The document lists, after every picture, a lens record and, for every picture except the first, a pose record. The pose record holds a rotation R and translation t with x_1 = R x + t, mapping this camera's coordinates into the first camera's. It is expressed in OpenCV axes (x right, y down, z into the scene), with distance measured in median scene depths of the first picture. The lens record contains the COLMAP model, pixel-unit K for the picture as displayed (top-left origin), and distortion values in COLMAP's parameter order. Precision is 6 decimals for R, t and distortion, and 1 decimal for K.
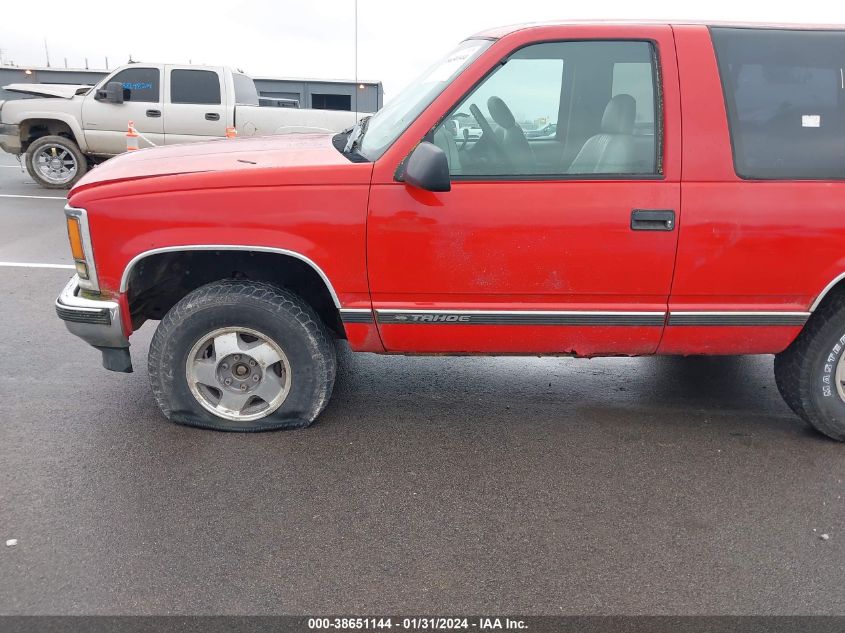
lens RADIAL K [[666.1, 0, 425.0], [0, 666.1, 292.5], [0, 0, 1]] dist [0.023281, -0.000712]
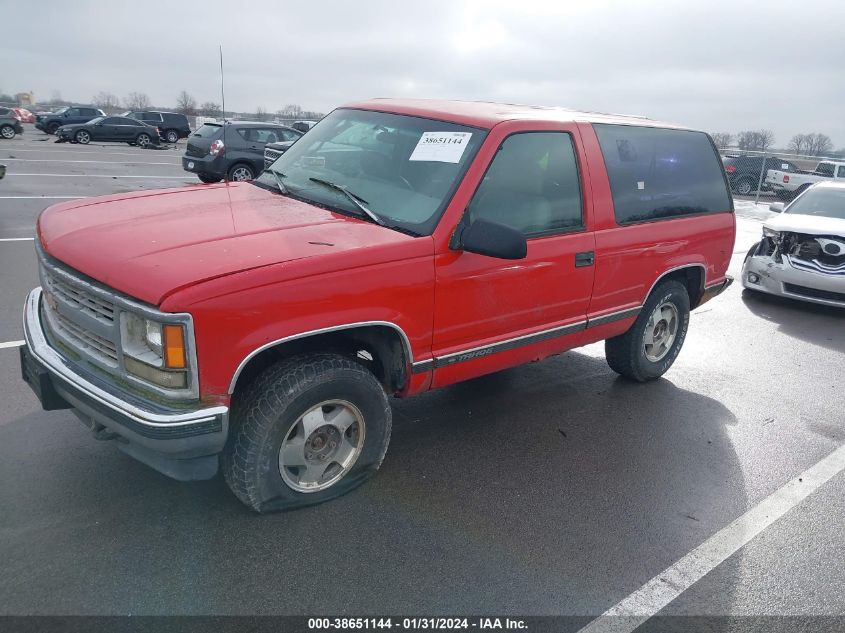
lens RADIAL K [[666.1, 0, 425.0], [0, 666.1, 292.5], [0, 0, 1]] dist [0.023281, -0.000712]
pose [[0.772735, -0.137995, 0.619547, -0.758554], [0.124173, 0.990086, 0.065651, -0.159069], [-0.622464, 0.026201, 0.782209, 0.089373]]
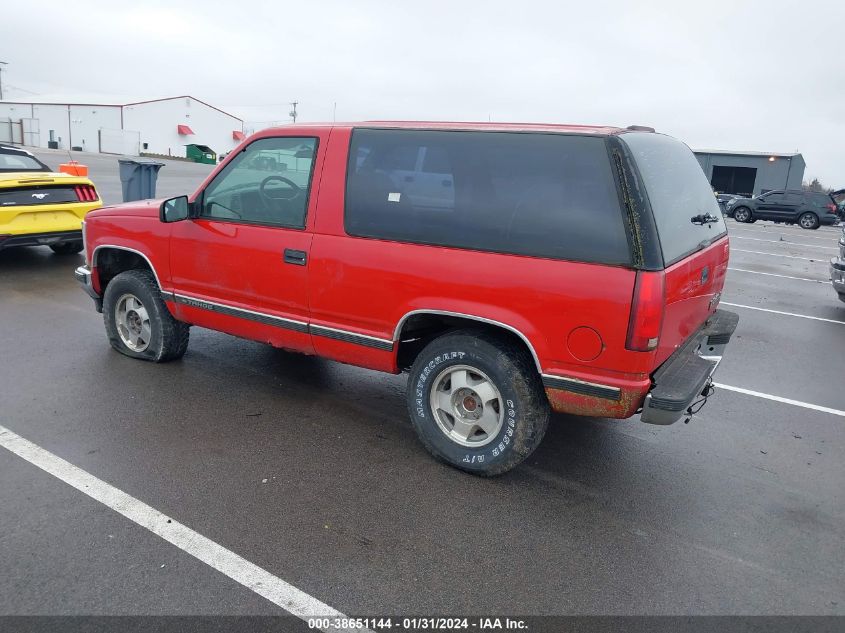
lens RADIAL K [[684.7, 0, 419.6], [0, 684.7, 314.0], [0, 0, 1]] dist [-0.007960, 0.039200]
pose [[0.814997, 0.145879, -0.560802, 1.316887], [-0.186014, 0.982436, -0.014772, -0.013037], [0.548797, 0.116356, 0.827818, -0.069537]]
